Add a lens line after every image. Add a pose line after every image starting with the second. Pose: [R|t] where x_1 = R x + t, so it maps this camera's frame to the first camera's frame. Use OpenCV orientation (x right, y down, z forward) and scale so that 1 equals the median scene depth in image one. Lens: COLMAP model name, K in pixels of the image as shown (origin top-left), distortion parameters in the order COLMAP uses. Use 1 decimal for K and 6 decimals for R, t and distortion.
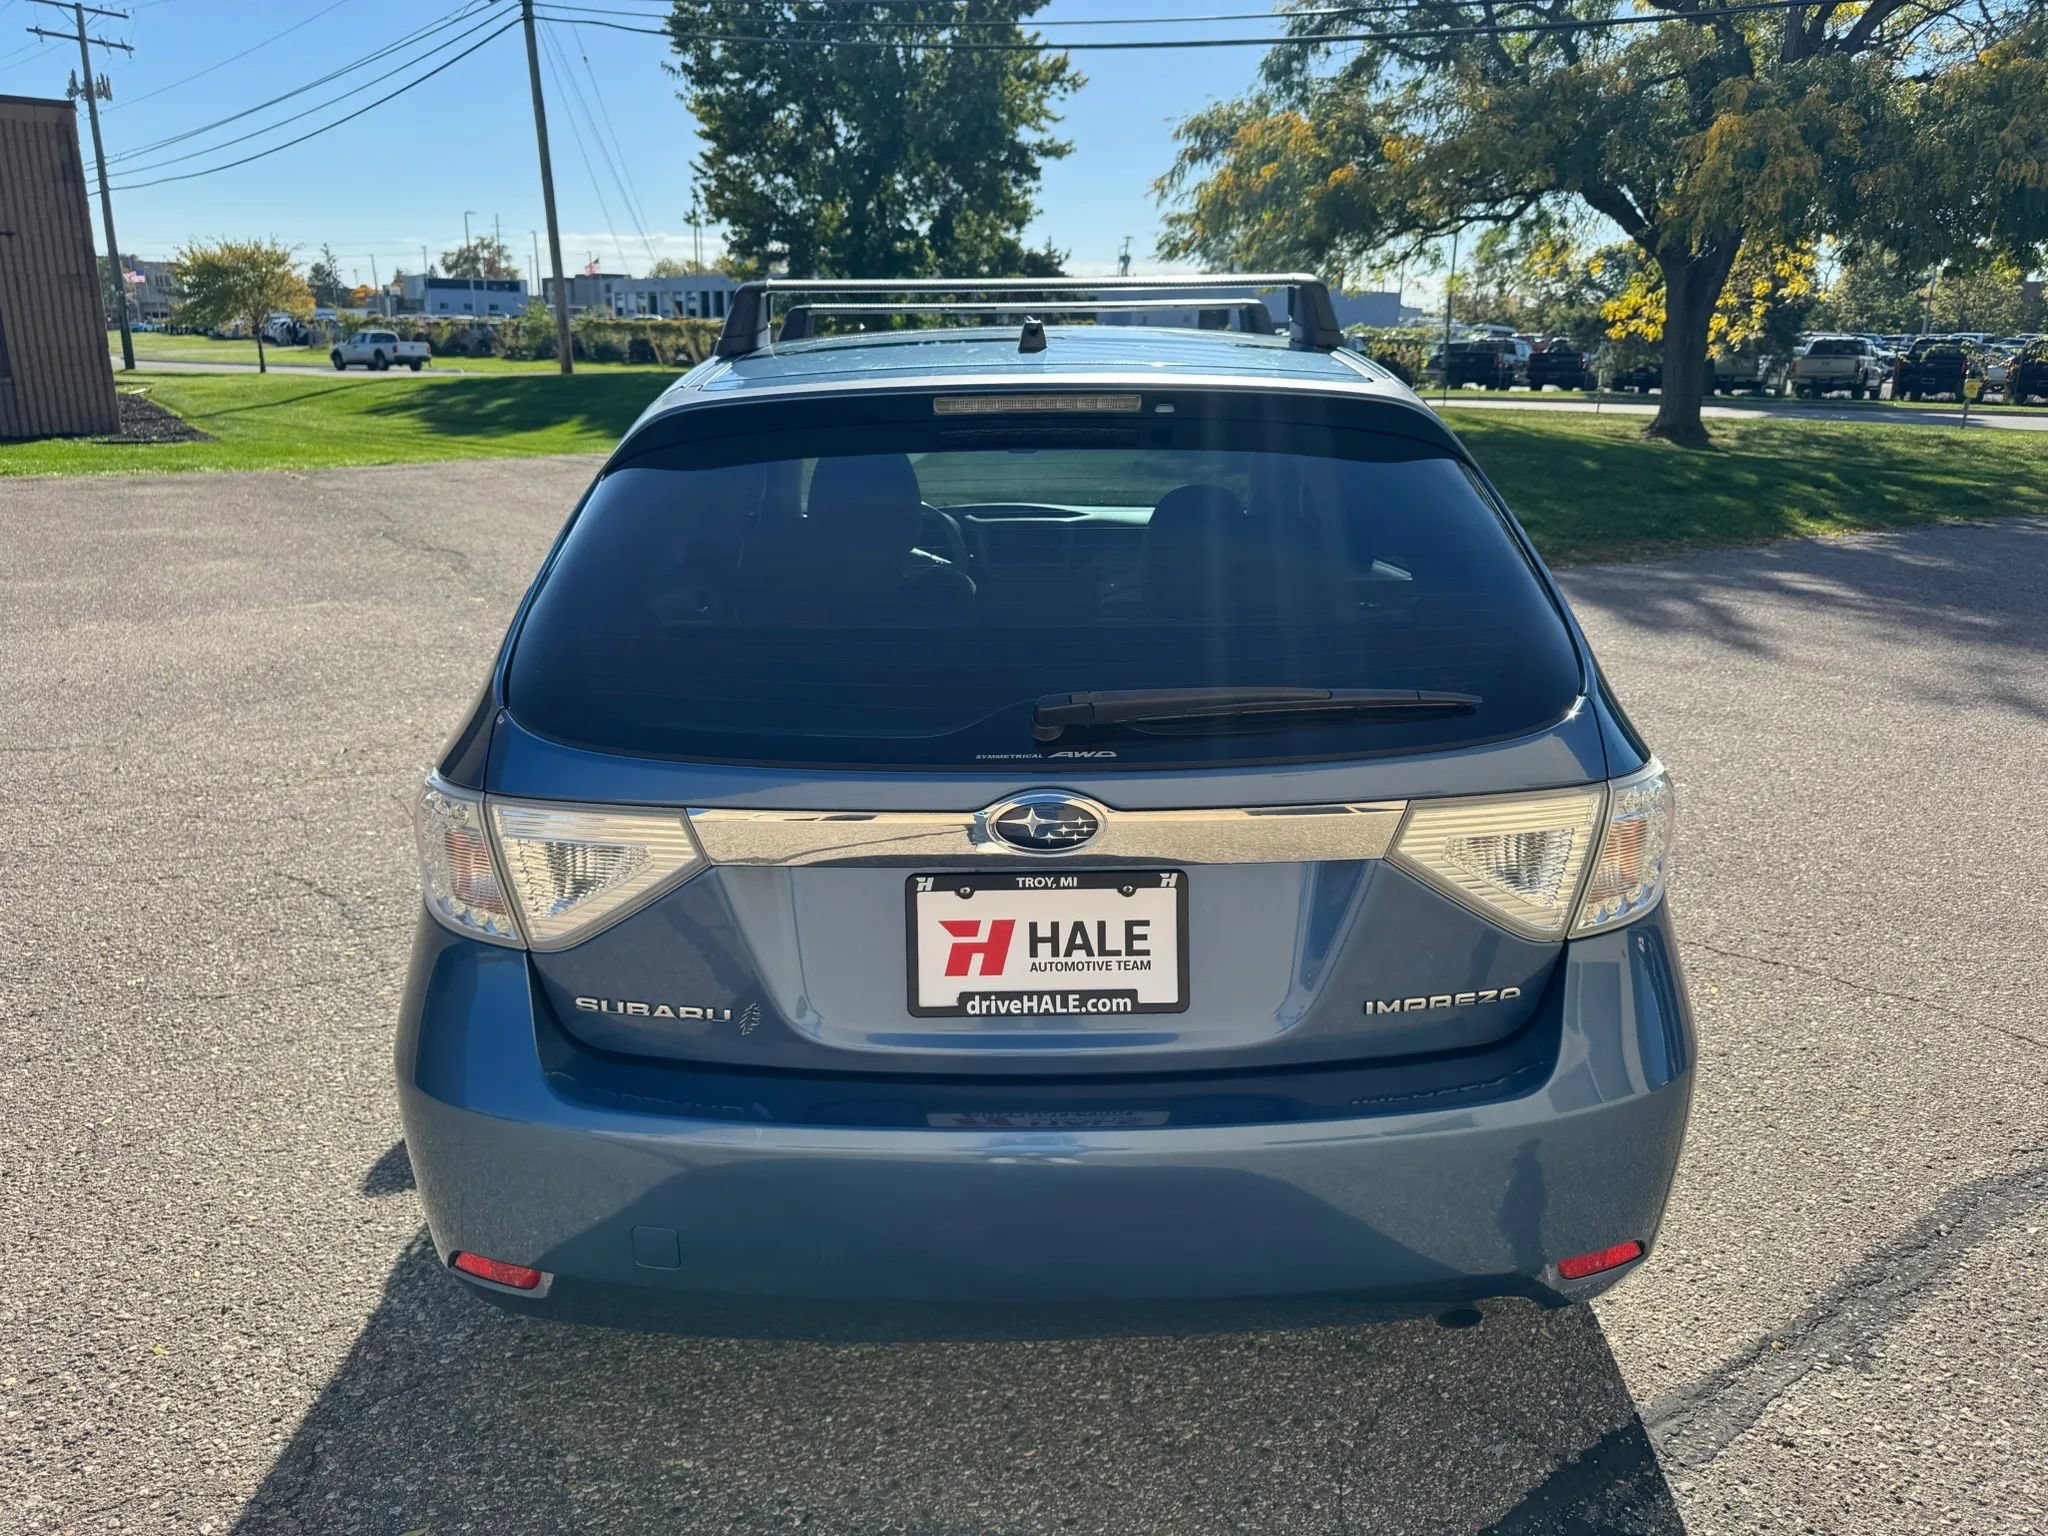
lens RADIAL K [[1450.8, 0, 1025.7], [0, 1450.8, 777.2], [0, 0, 1]] dist [0.008312, -0.010692]
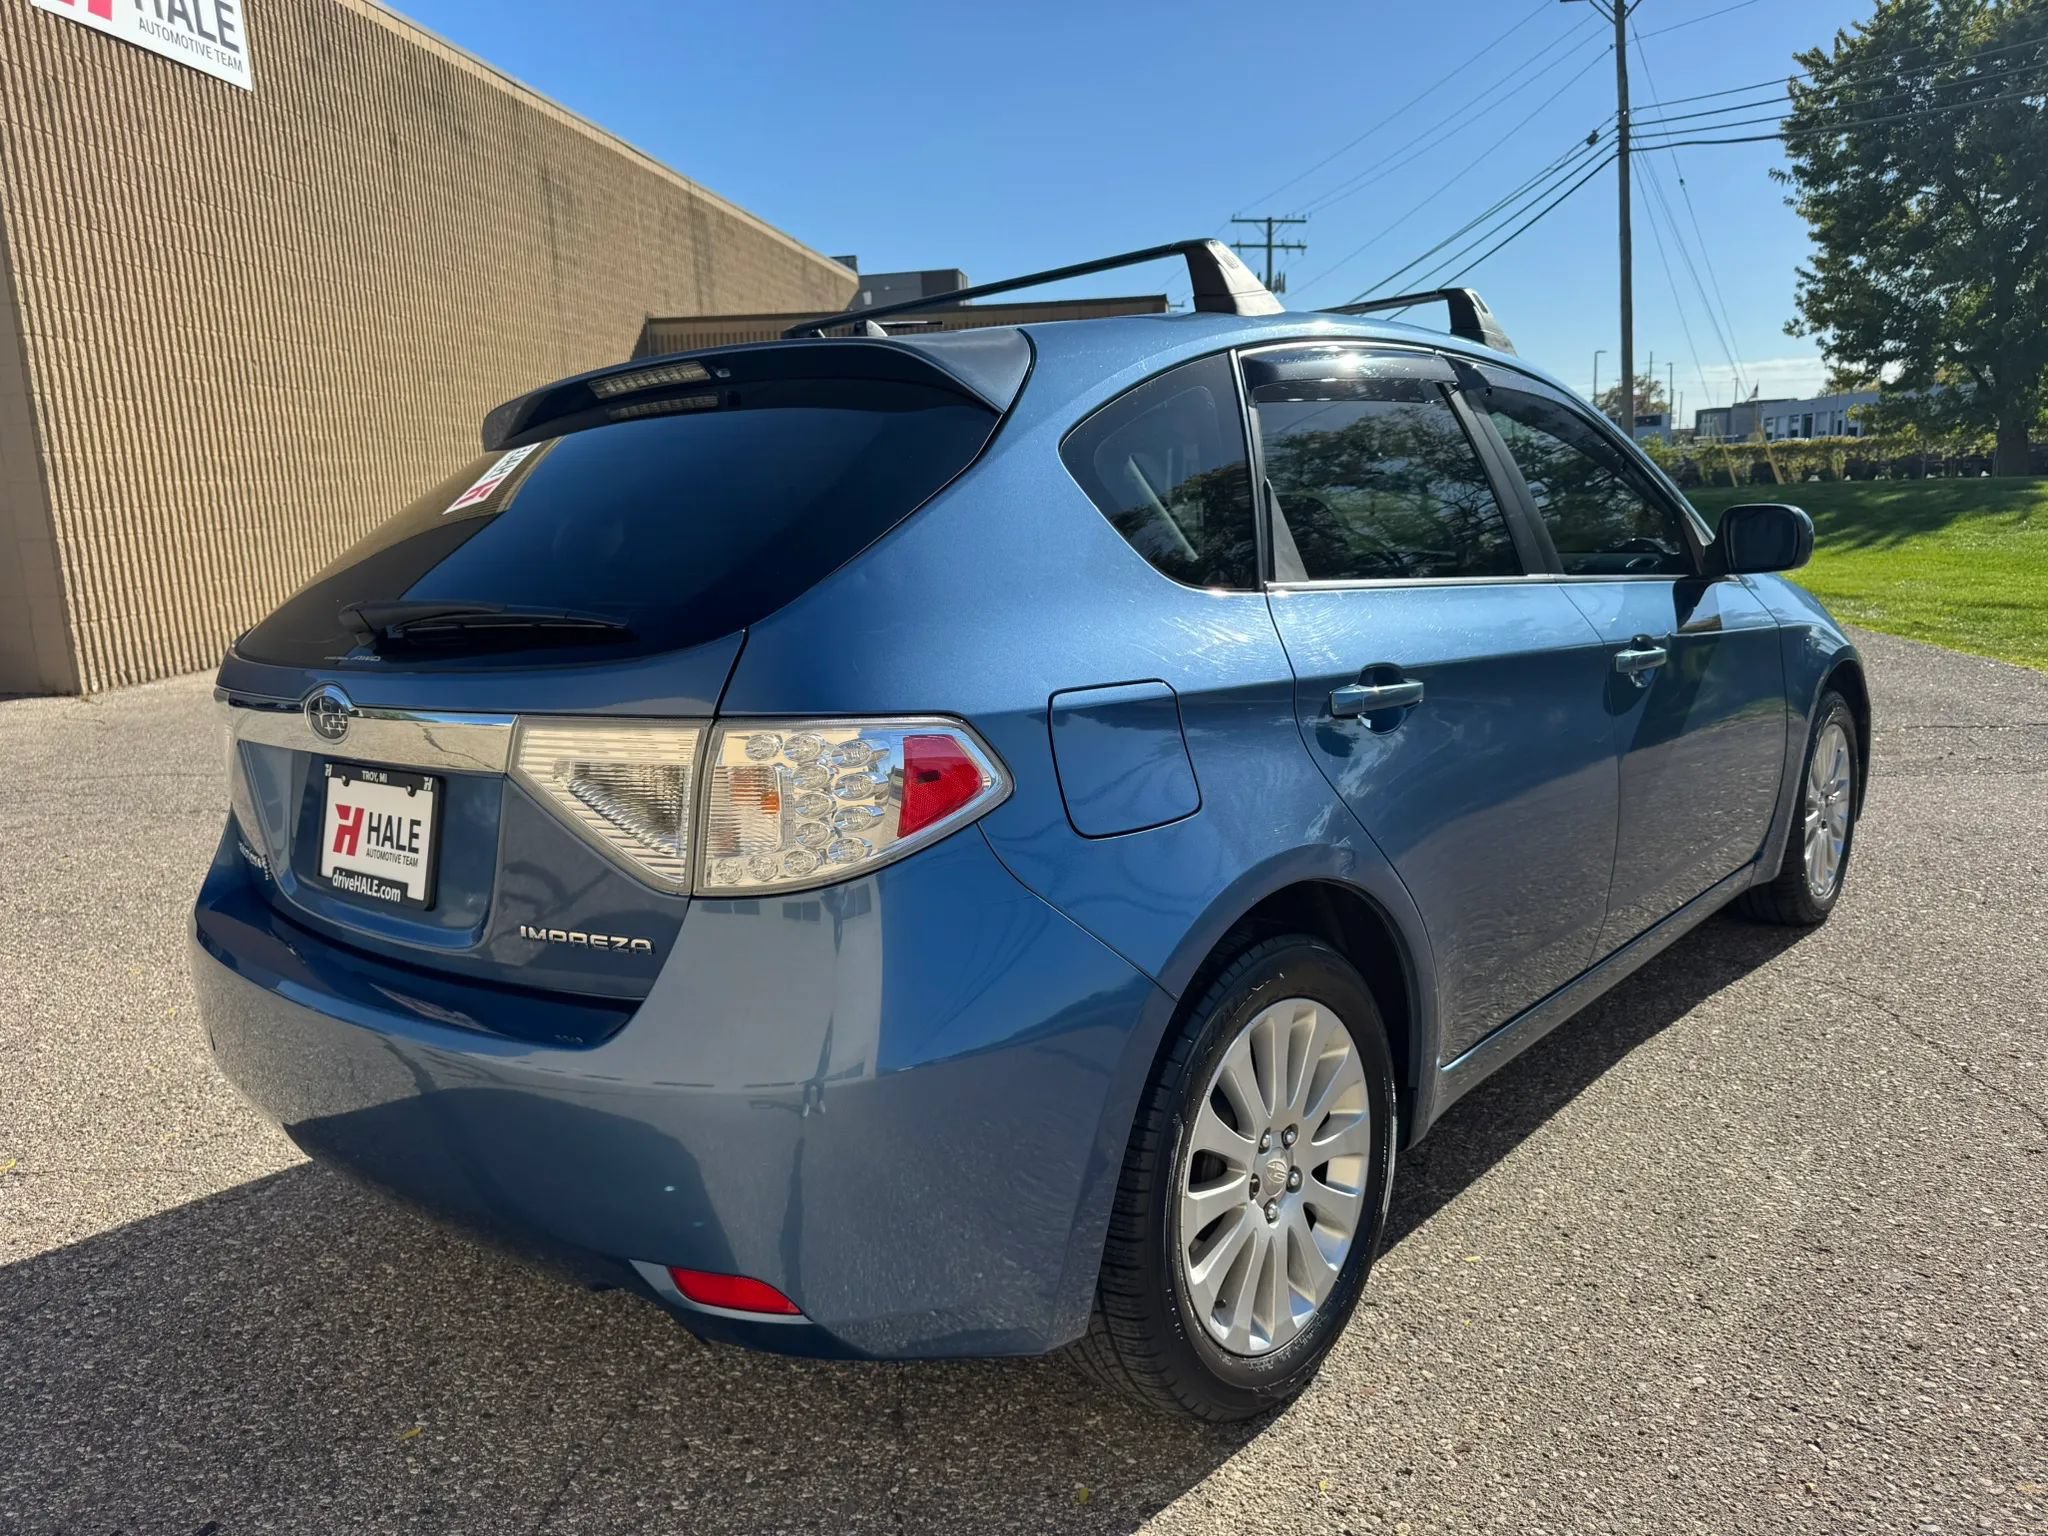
lens RADIAL K [[1465.5, 0, 1026.4], [0, 1465.5, 771.7], [0, 0, 1]] dist [0.014894, -0.017784]
pose [[0.745134, 0.076131, -0.662556, 0.147971], [-0.138948, 0.989384, -0.042581, 0.005907], [0.652280, 0.123789, 0.747801, 0.059370]]
